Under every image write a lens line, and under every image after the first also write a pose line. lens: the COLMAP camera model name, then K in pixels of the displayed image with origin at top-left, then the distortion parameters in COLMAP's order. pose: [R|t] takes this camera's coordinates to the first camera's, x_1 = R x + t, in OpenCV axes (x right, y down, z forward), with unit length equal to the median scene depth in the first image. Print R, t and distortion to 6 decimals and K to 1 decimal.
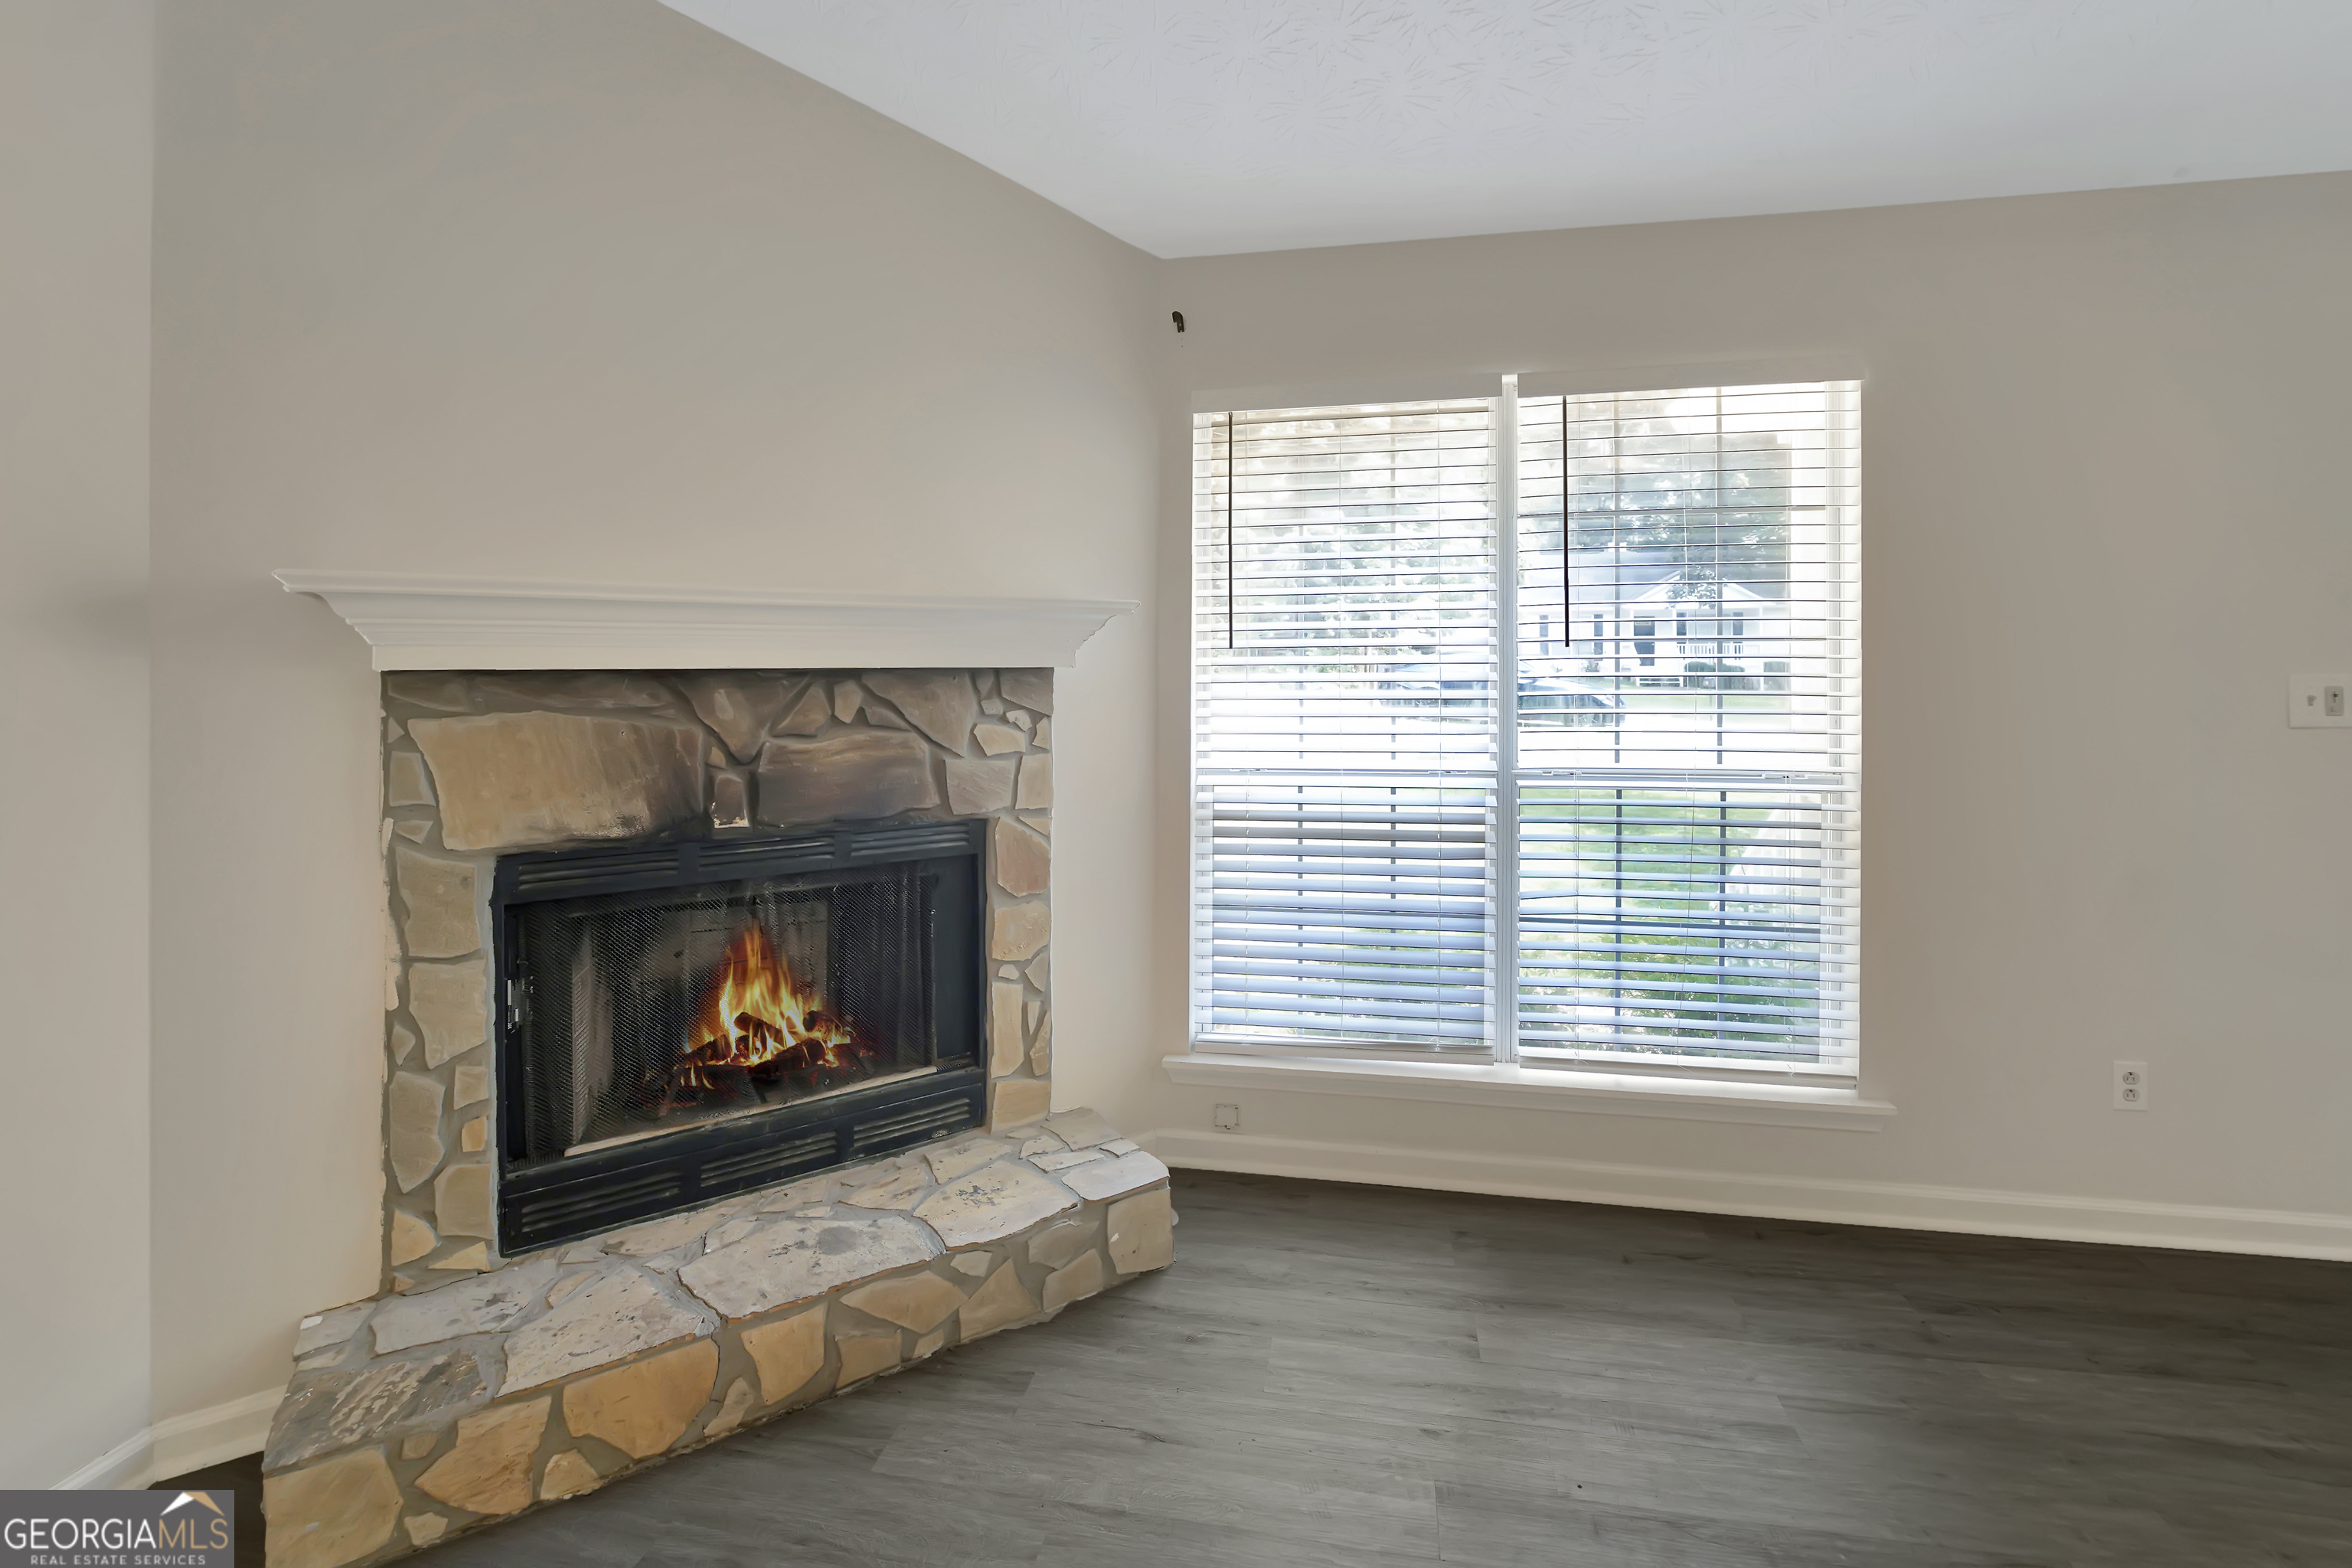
lens RADIAL K [[1016.1, 0, 1185.4], [0, 1016.1, 659.9], [0, 0, 1]] dist [-0.002399, -0.000505]
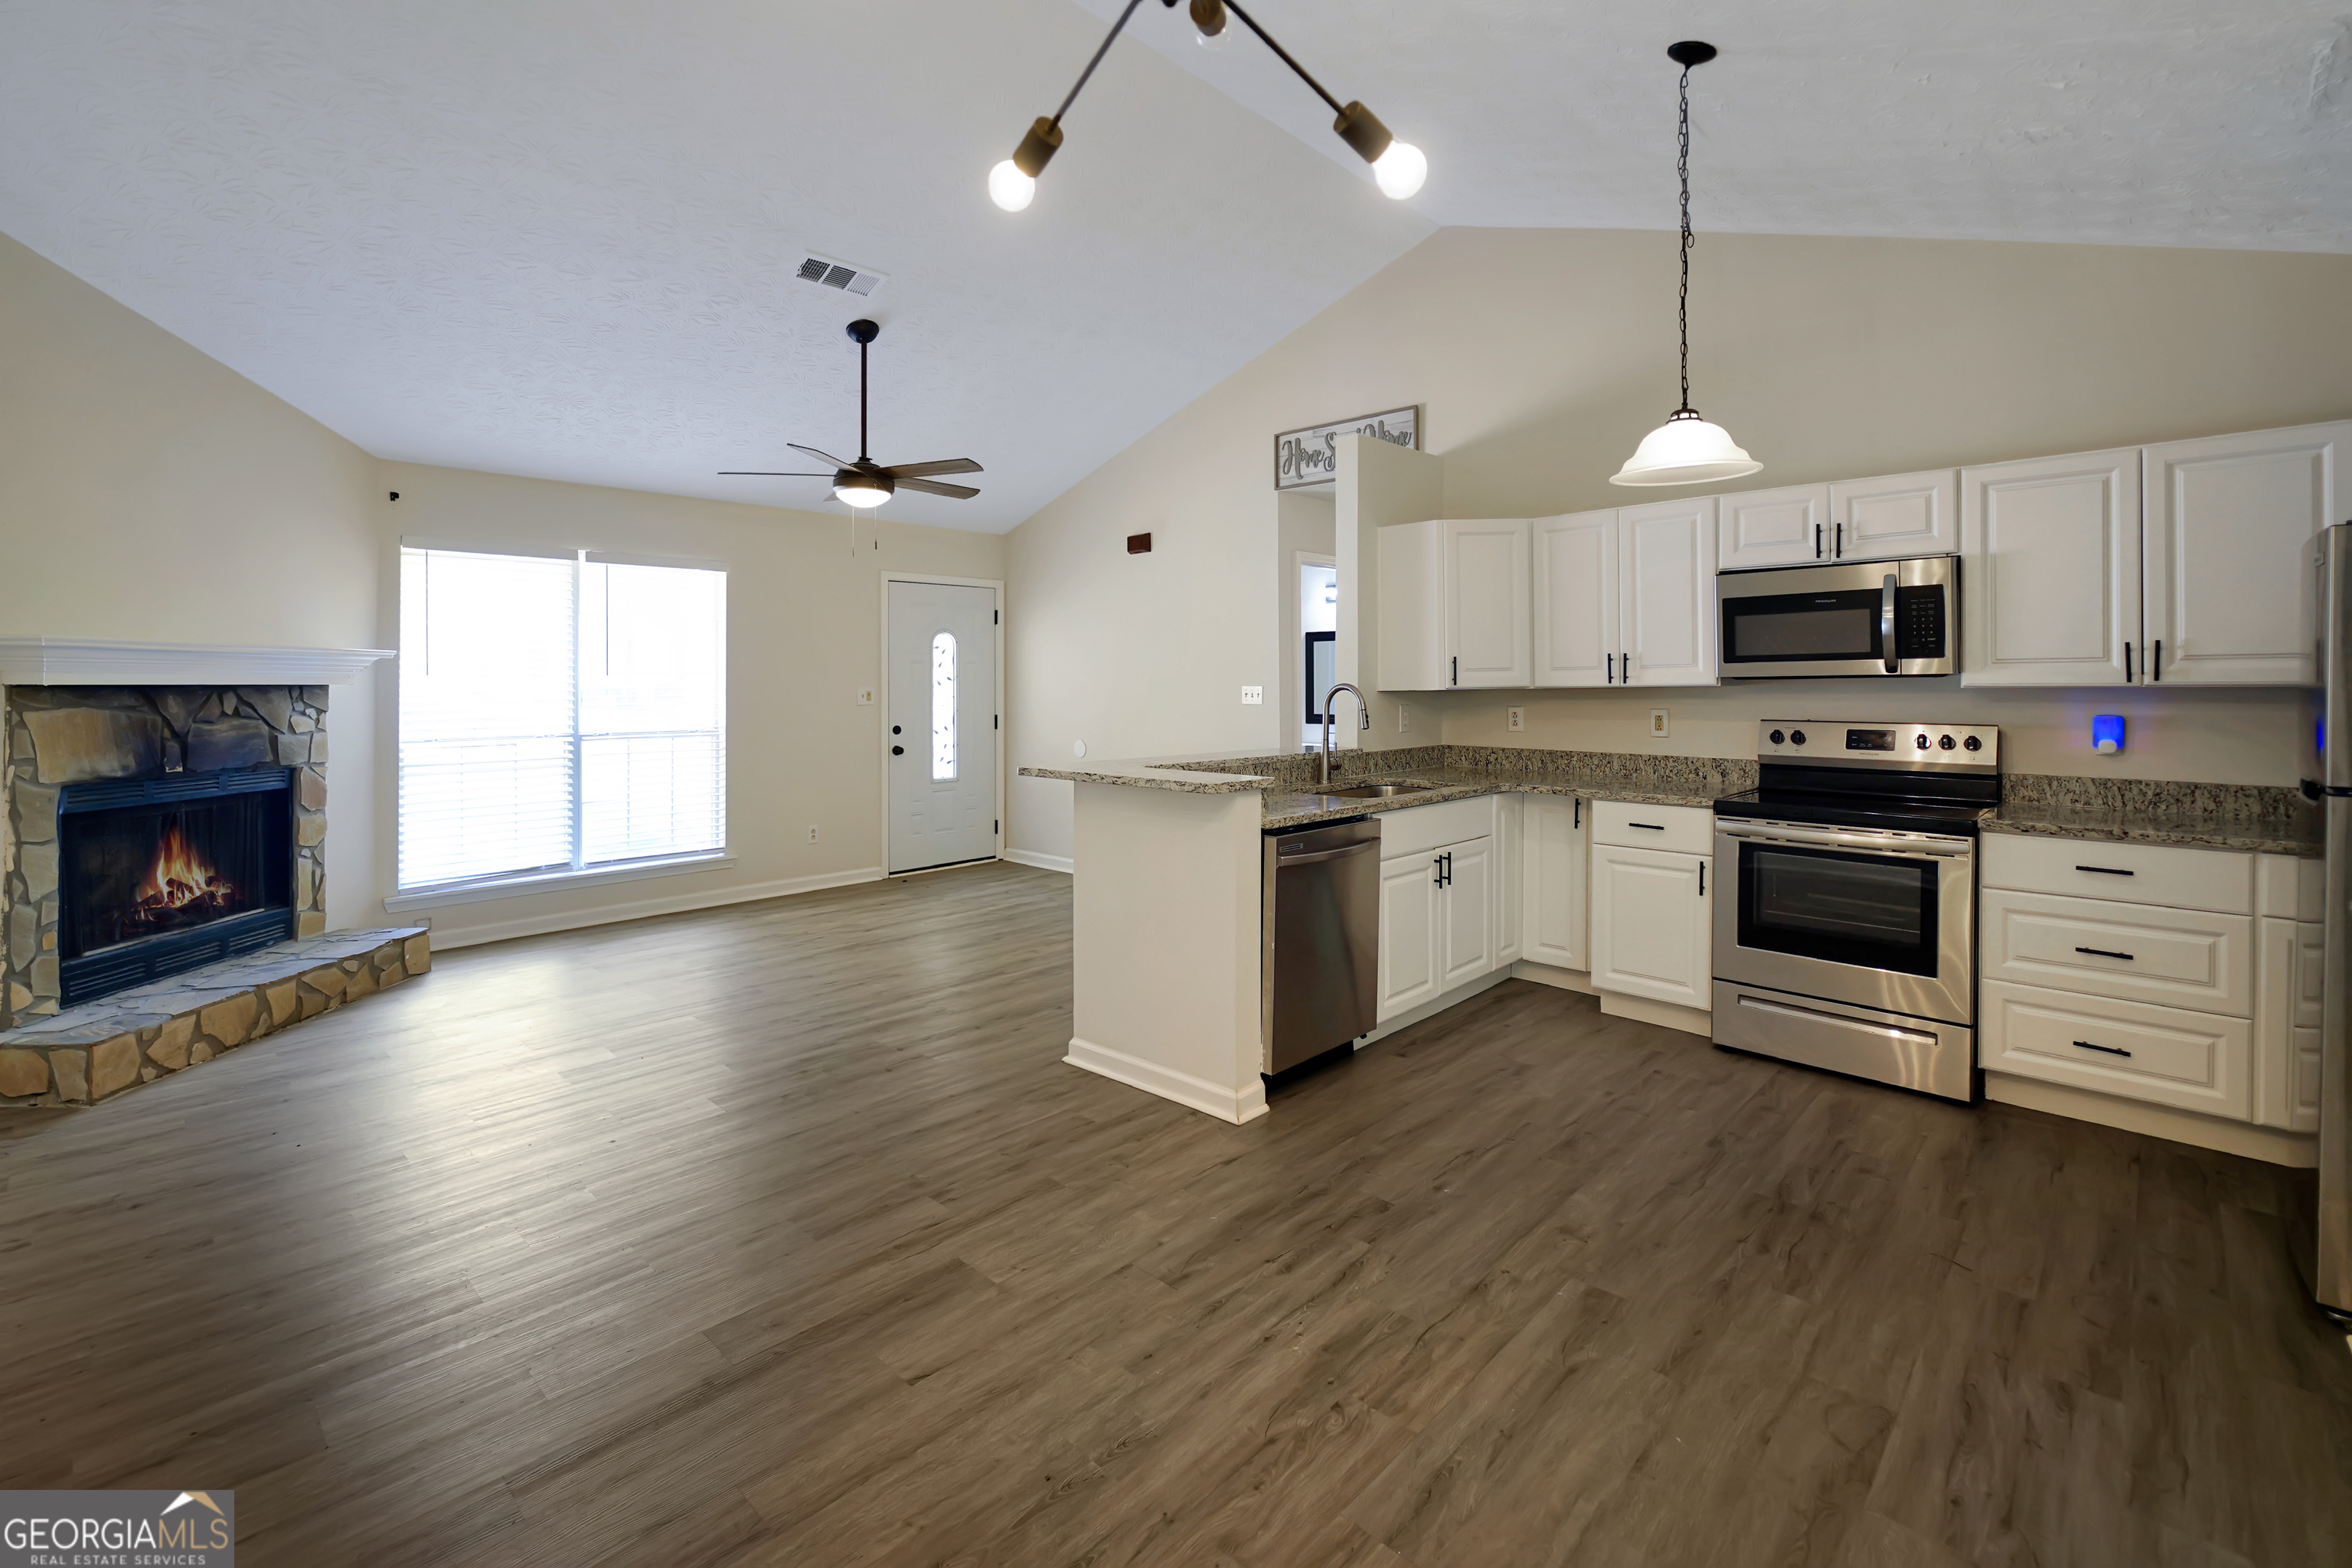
lens RADIAL K [[1028.9, 0, 1180.2], [0, 1028.9, 679.8], [0, 0, 1]] dist [0.011991, -0.005788]
pose [[0.528031, -0.005541, 0.849207, -1.030871], [0.015924, 0.999867, -0.003377, 0.032724], [-0.849076, 0.015306, 0.528049, -1.469659]]
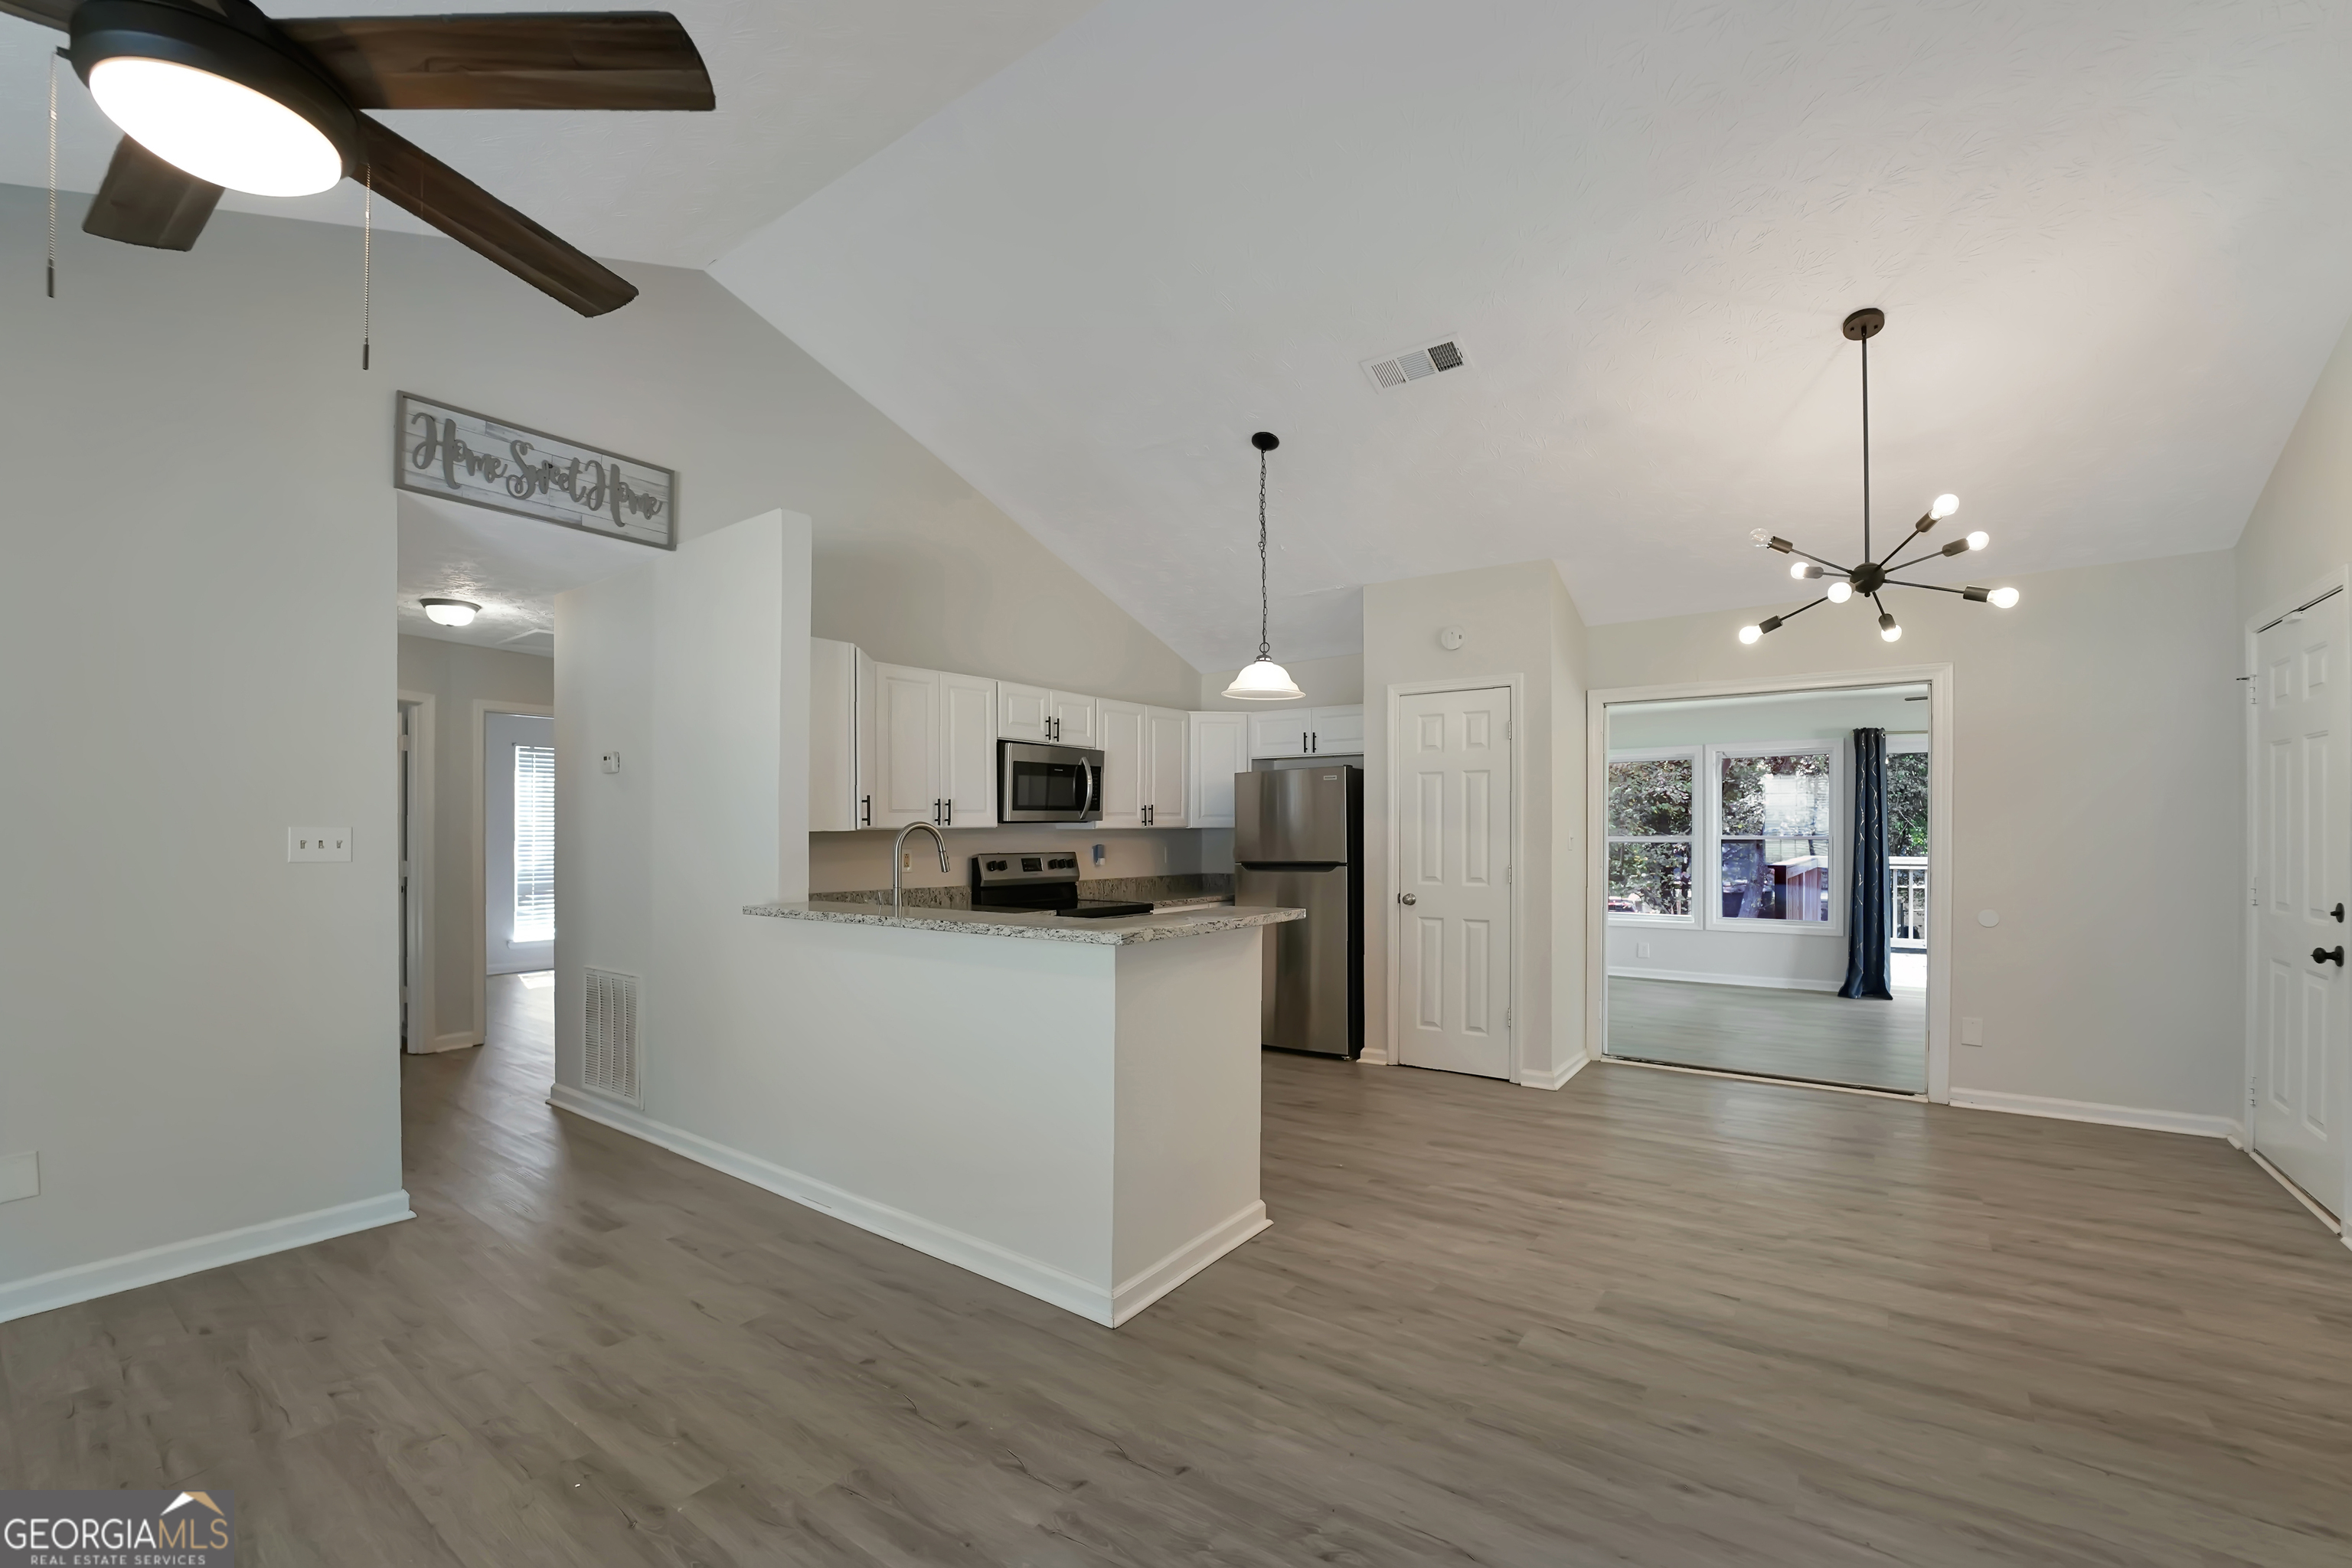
lens RADIAL K [[978.3, 0, 1172.2], [0, 978.3, 820.1], [0, 0, 1]] dist [-0.021396, -0.000412]
pose [[-0.909445, 0.002912, 0.415814, -0.271405], [0.002779, 0.999996, -0.000926, 0.038904], [-0.415815, 0.000313, -0.909449, 0.565583]]
